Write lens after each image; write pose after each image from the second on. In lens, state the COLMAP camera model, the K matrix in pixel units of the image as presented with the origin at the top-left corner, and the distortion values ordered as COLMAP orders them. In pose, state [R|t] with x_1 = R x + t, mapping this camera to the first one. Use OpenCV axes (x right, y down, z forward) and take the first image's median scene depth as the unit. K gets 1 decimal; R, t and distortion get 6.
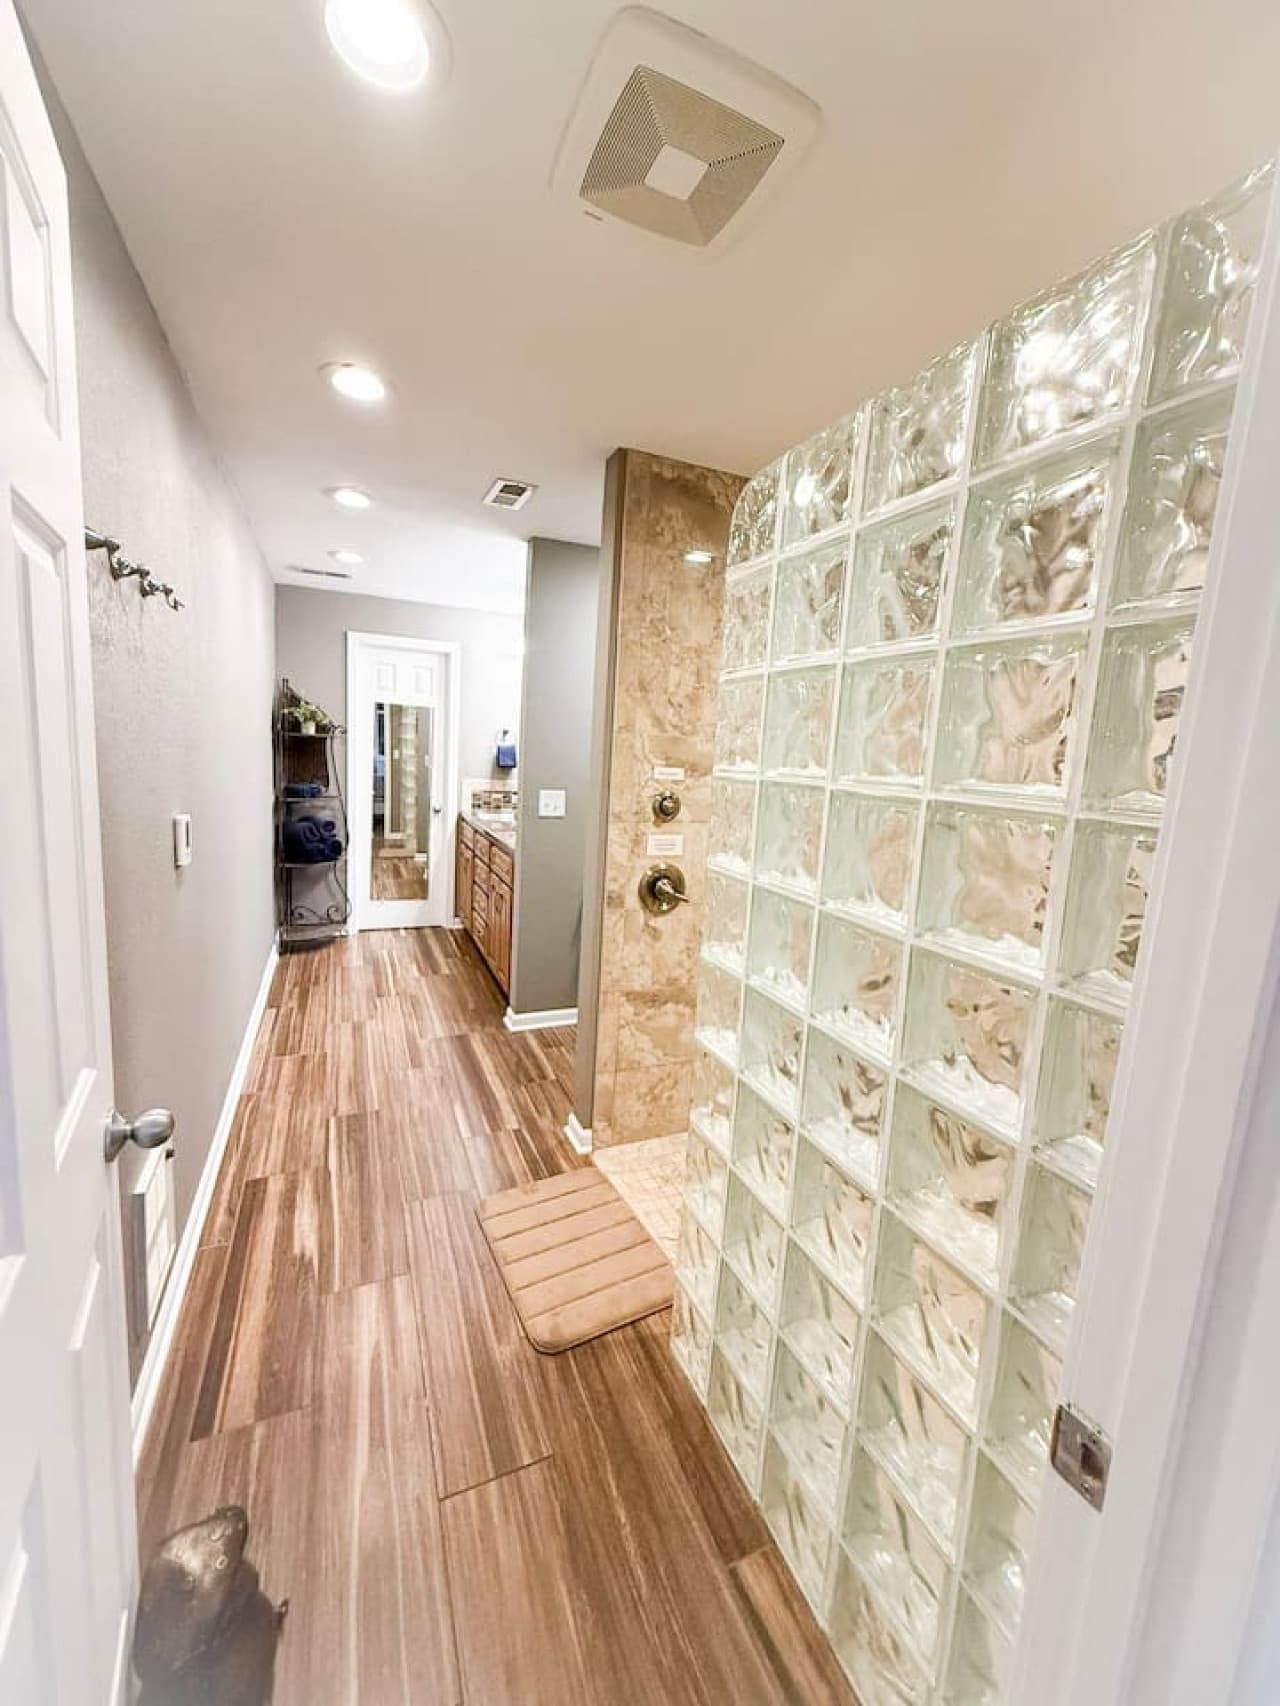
lens RADIAL K [[679.7, 0, 635.1], [0, 679.7, 846.9], [0, 0, 1]] dist [0.002678, -0.000027]
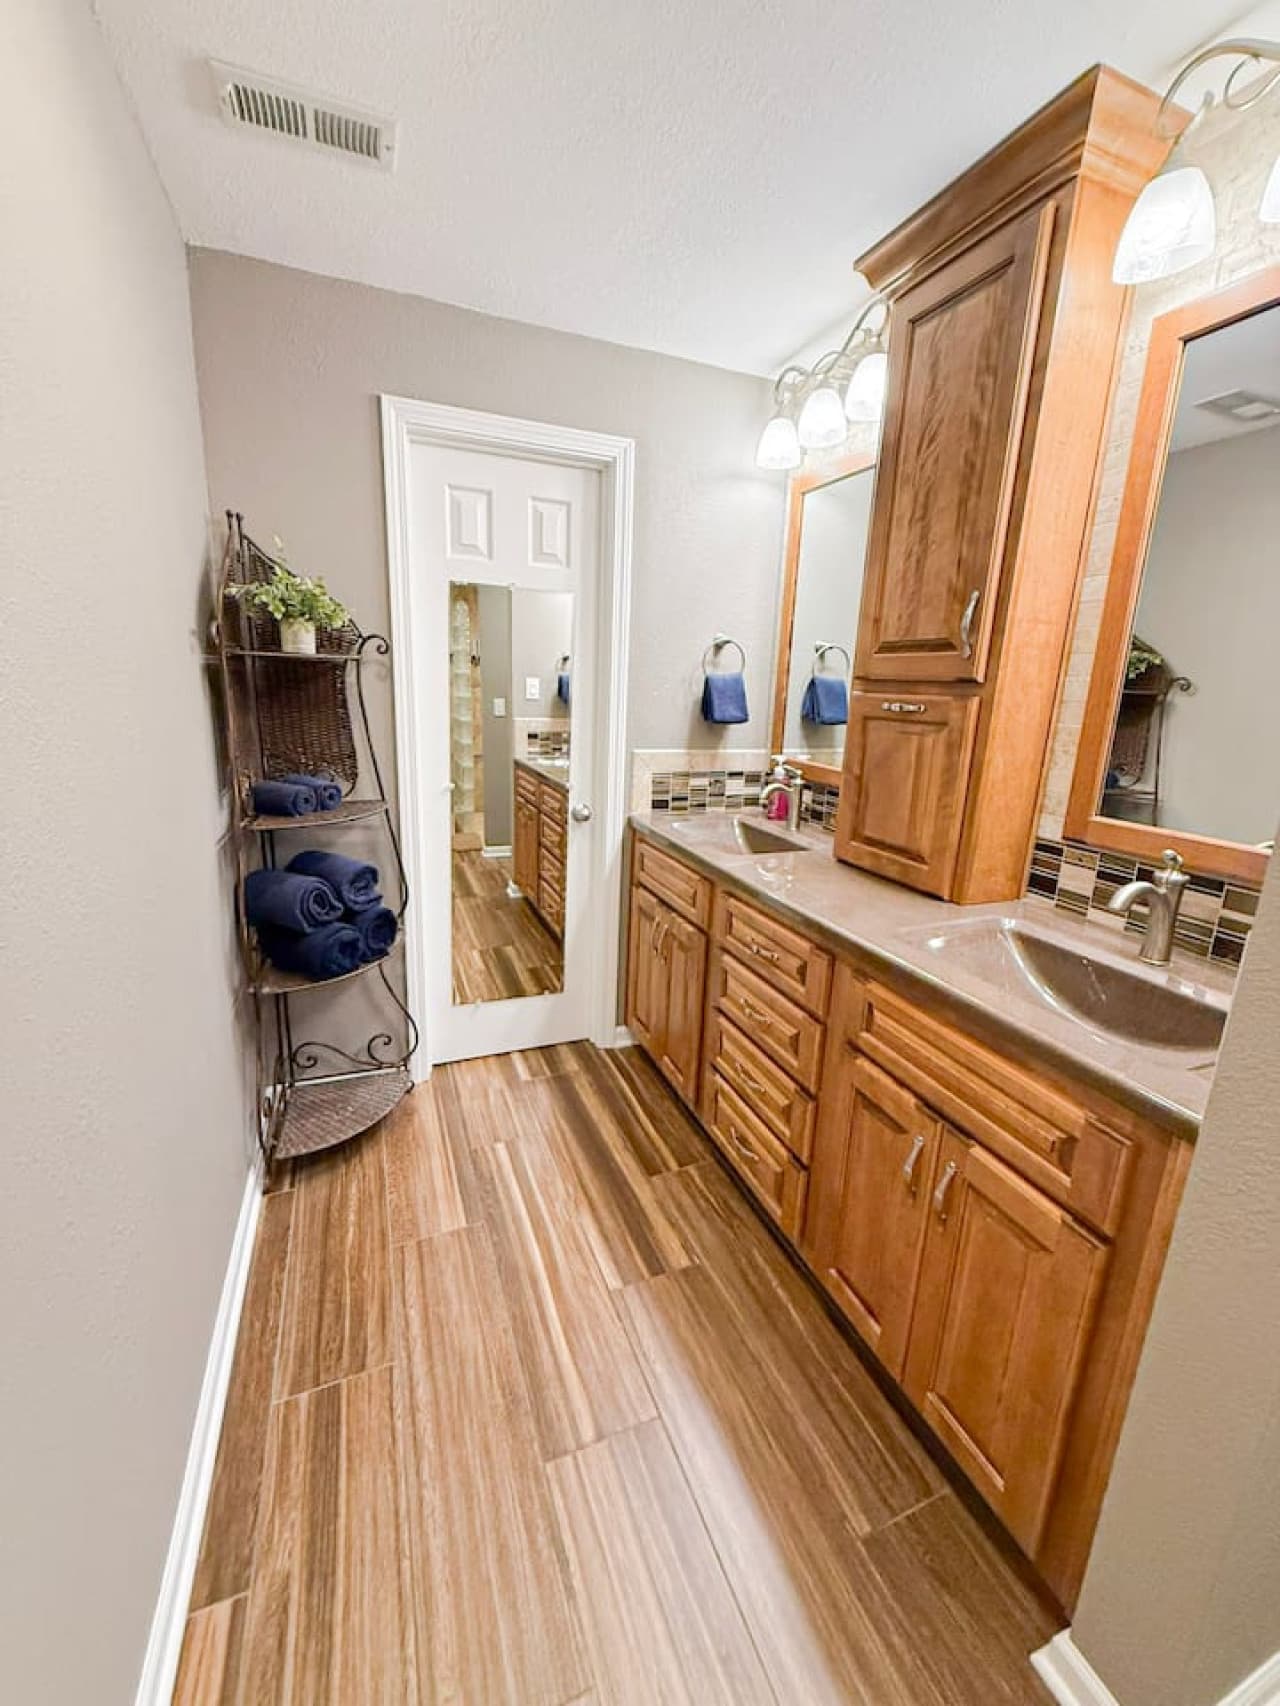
lens RADIAL K [[679.7, 0, 640.2], [0, 679.7, 851.3], [0, 0, 1]] dist [0.002678, -0.000027]
pose [[0.999621, -0.014052, -0.023685, -0.279614], [0.016327, 0.994973, 0.098800, -0.088757], [0.022178, -0.099149, 0.994825, 0.610580]]
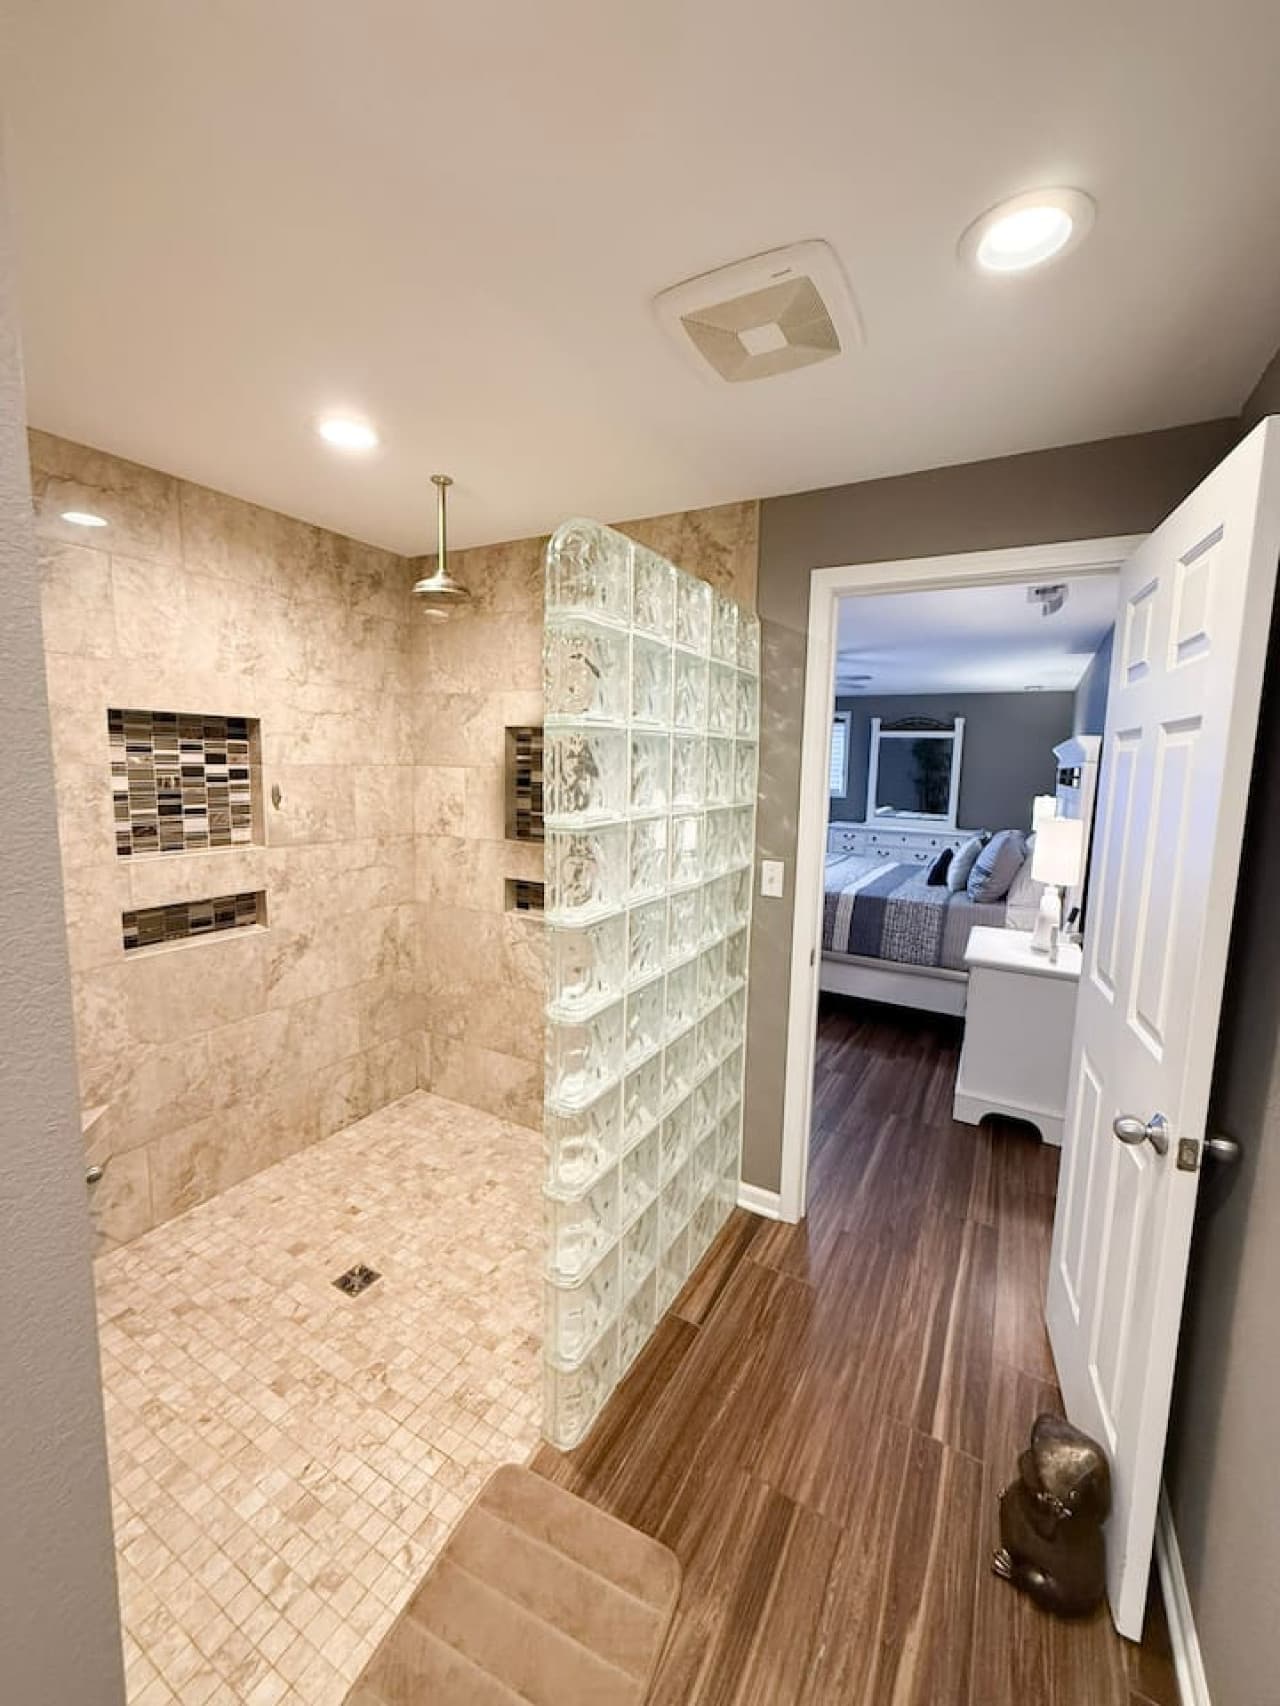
lens RADIAL K [[679.7, 0, 634.5], [0, 679.7, 845.9], [0, 0, 1]] dist [0.002678, -0.000027]
pose [[-0.602313, -0.170464, 0.779847, -0.218281], [0.056240, 0.965444, 0.254470, -0.107169], [-0.796276, 0.197130, -0.571913, 0.495695]]
